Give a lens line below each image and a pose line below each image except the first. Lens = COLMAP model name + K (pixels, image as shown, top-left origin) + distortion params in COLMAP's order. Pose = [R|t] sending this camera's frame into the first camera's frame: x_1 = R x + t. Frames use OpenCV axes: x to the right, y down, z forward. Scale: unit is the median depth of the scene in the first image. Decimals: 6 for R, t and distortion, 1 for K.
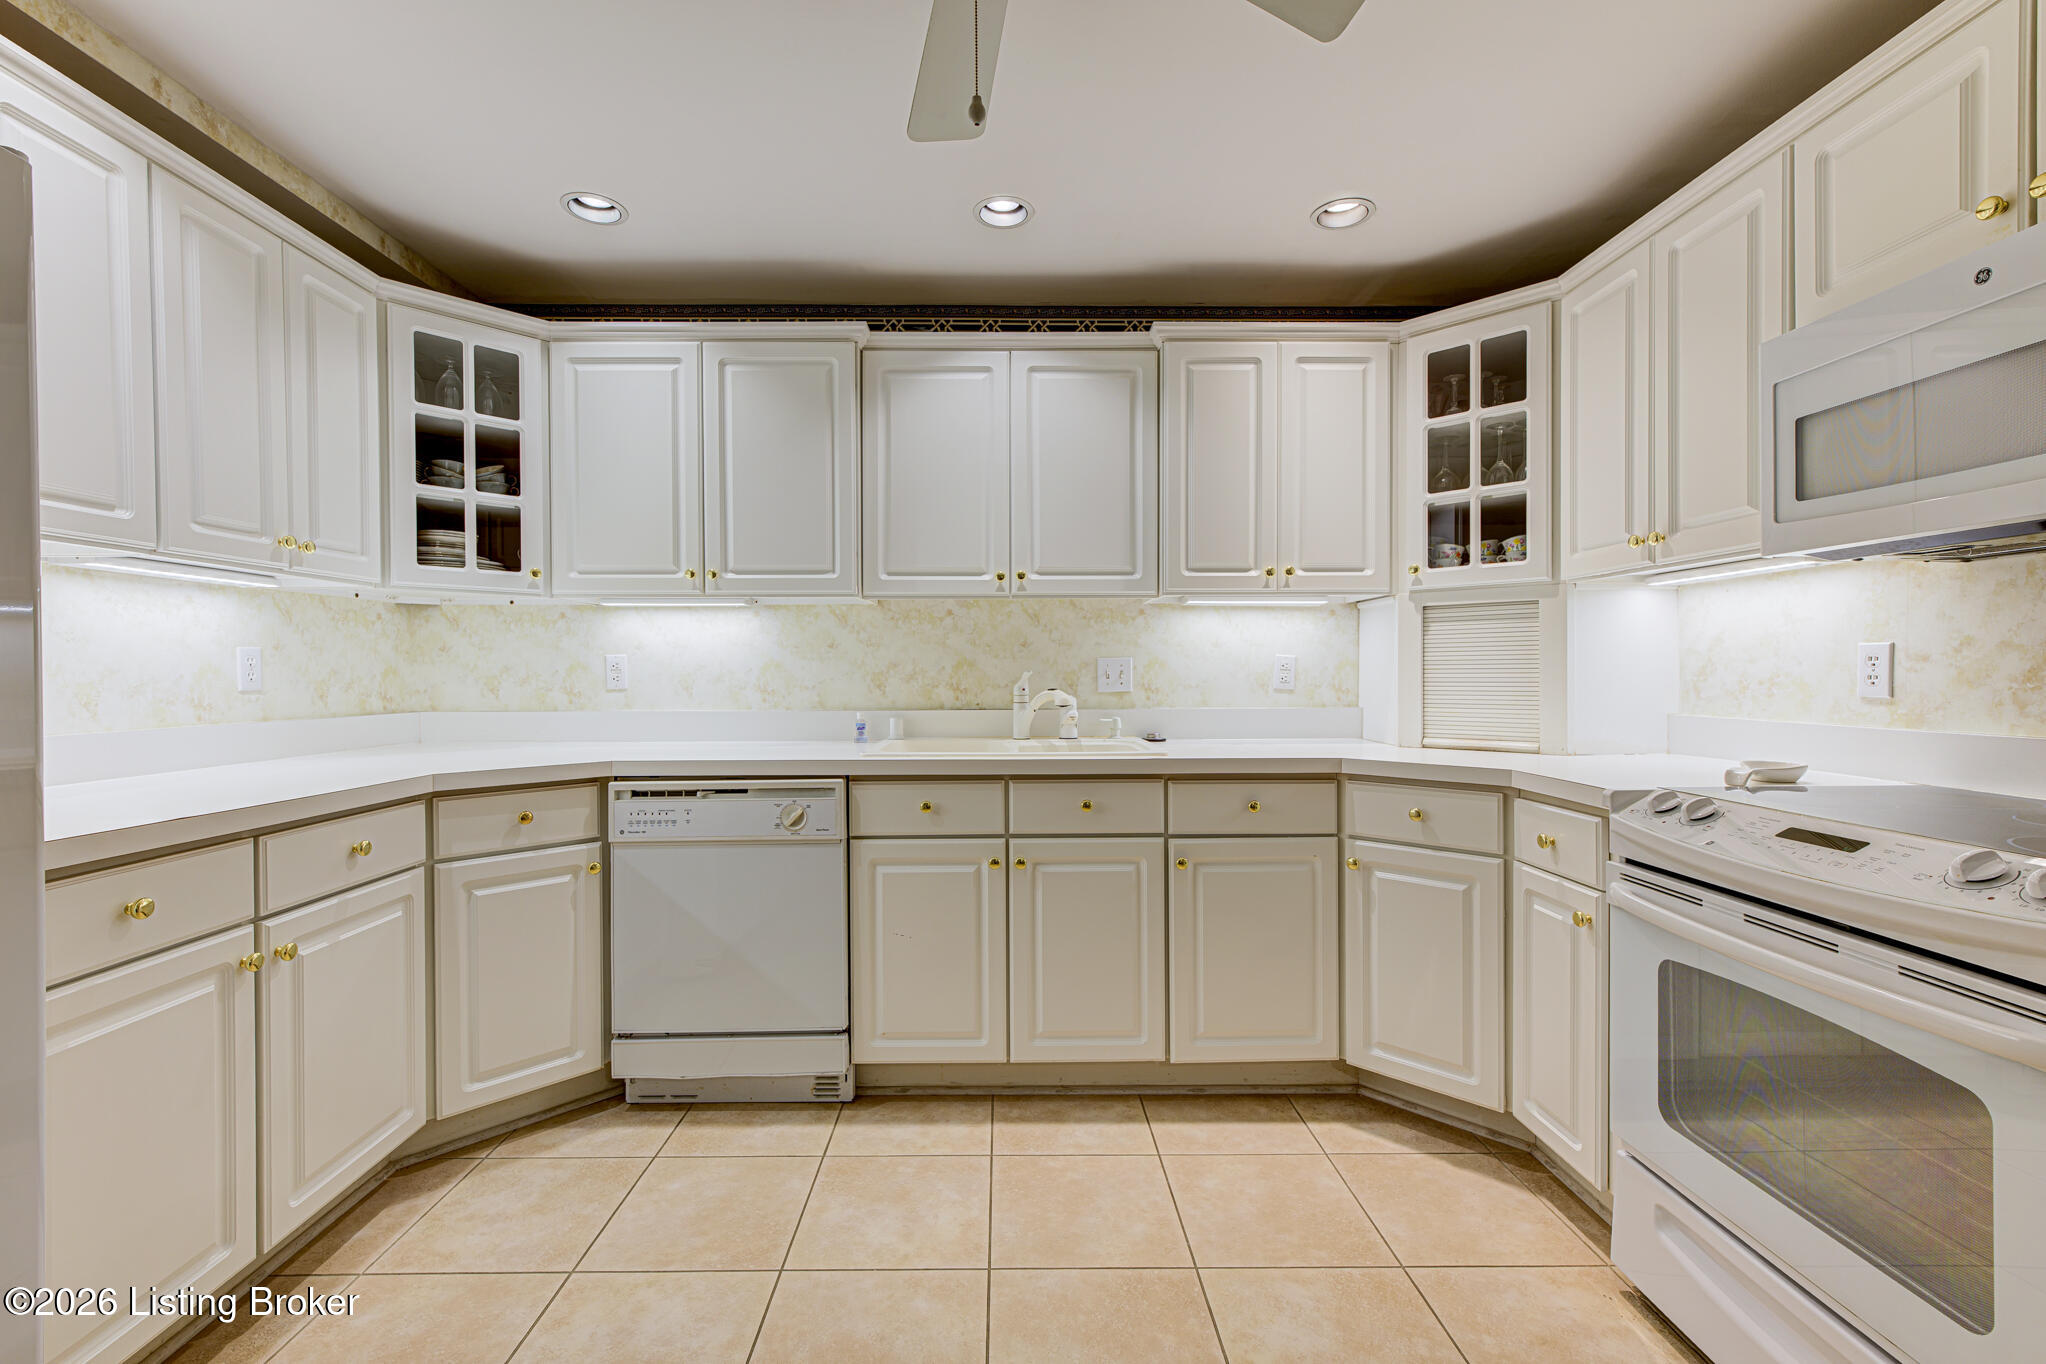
lens RADIAL K [[868.7, 0, 1018.4], [0, 868.7, 681.1], [0, 0, 1]] dist [0.006379, 0.000014]
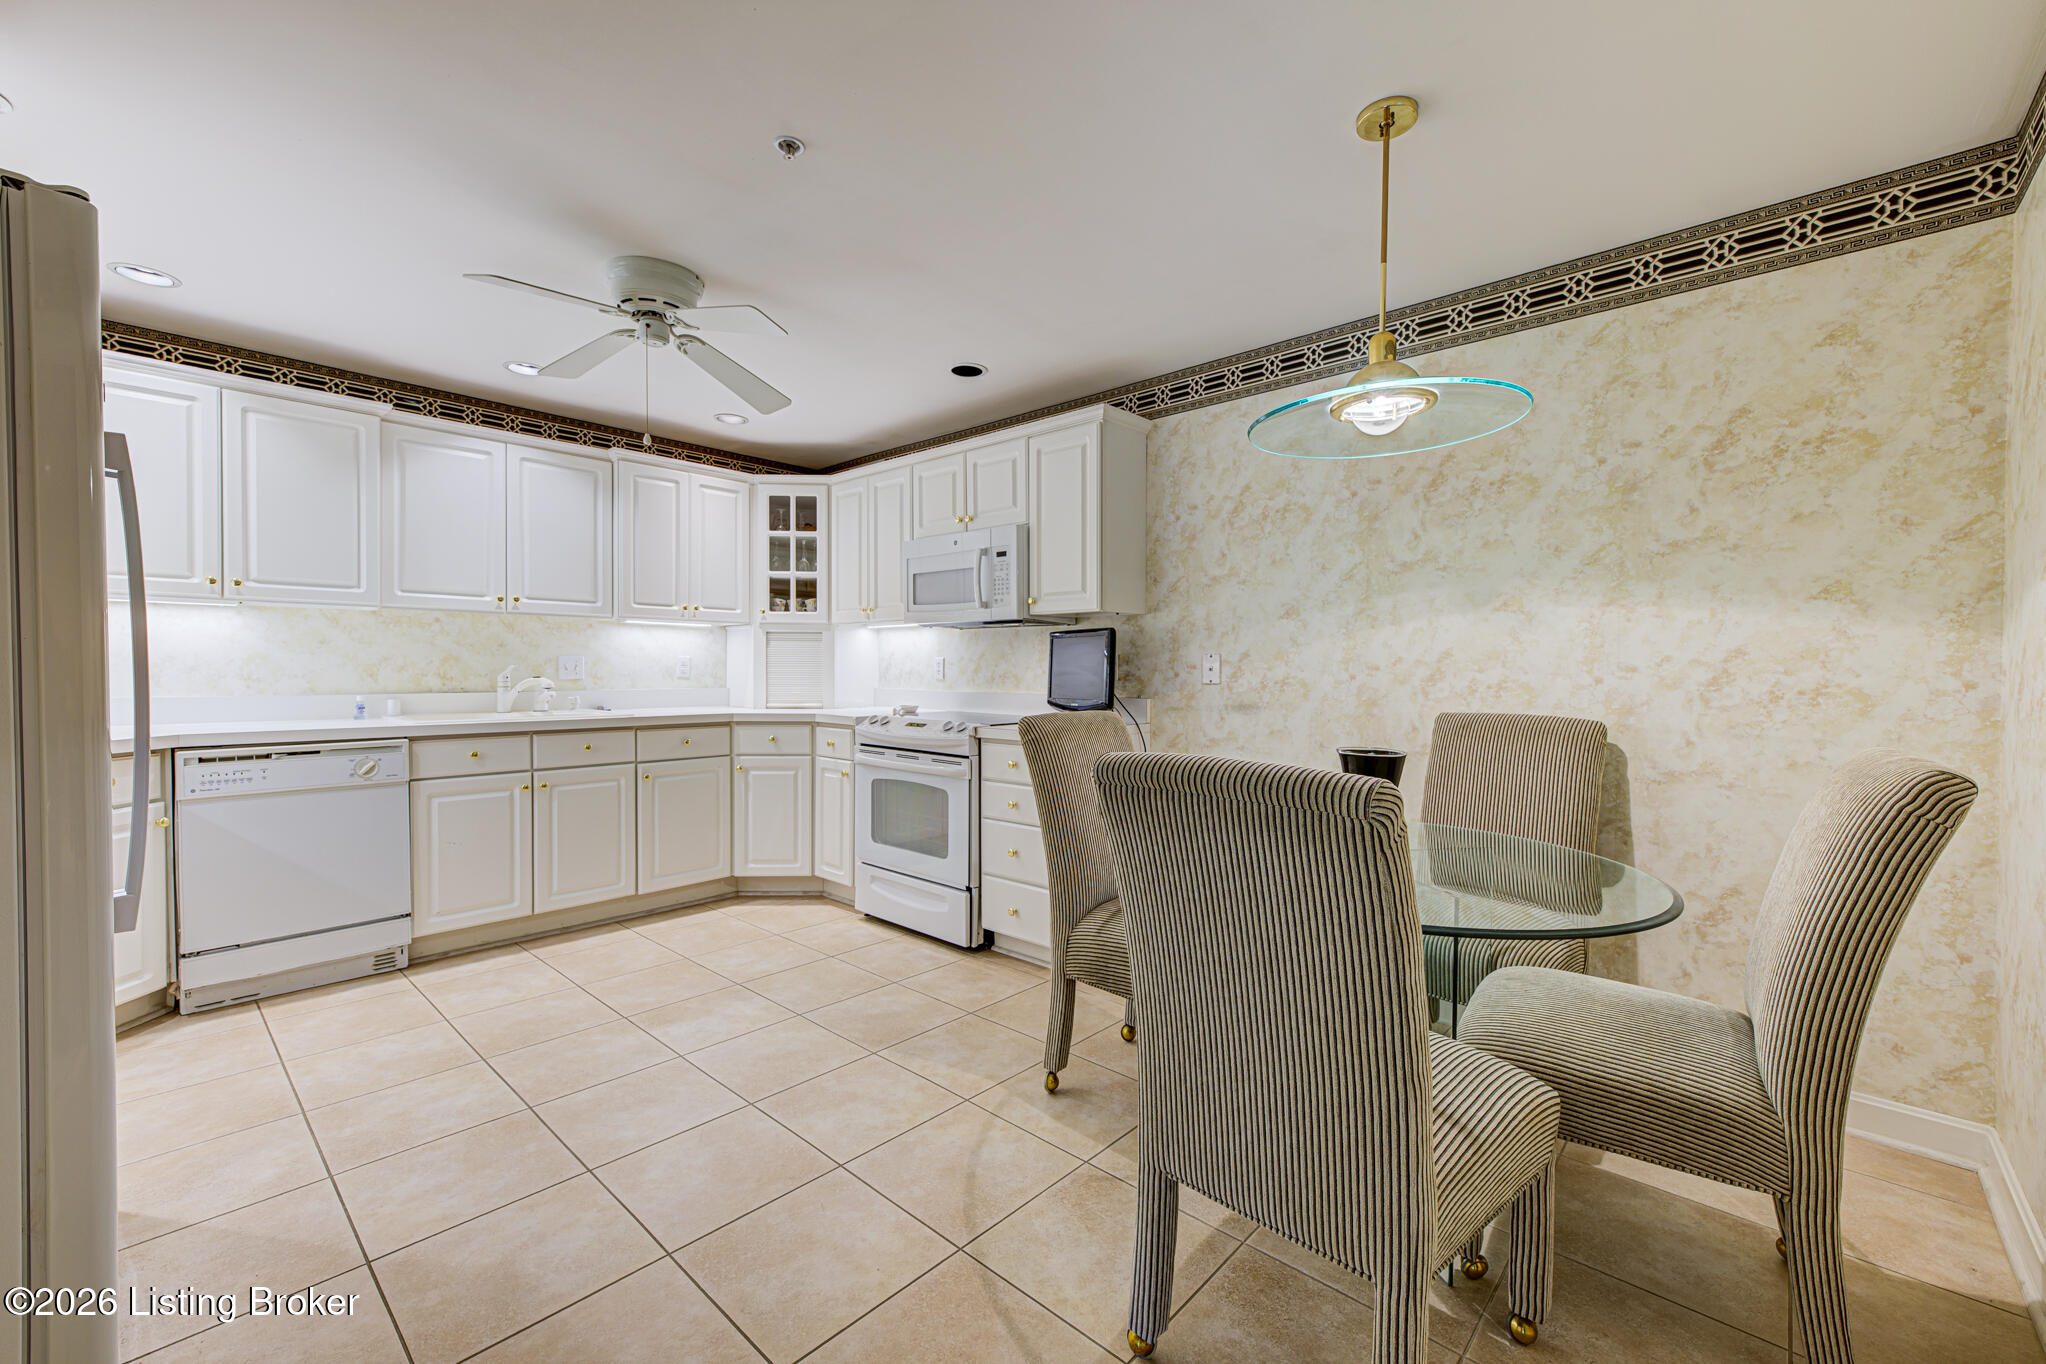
lens RADIAL K [[868.7, 0, 1020.2], [0, 868.7, 672.0], [0, 0, 1]] dist [0.006379, 0.000014]
pose [[0.690262, 0.003483, 0.723551, -0.540013], [-0.000474, 0.999990, -0.004362, 0.007968], [-0.723559, 0.002669, 0.690257, -0.716753]]
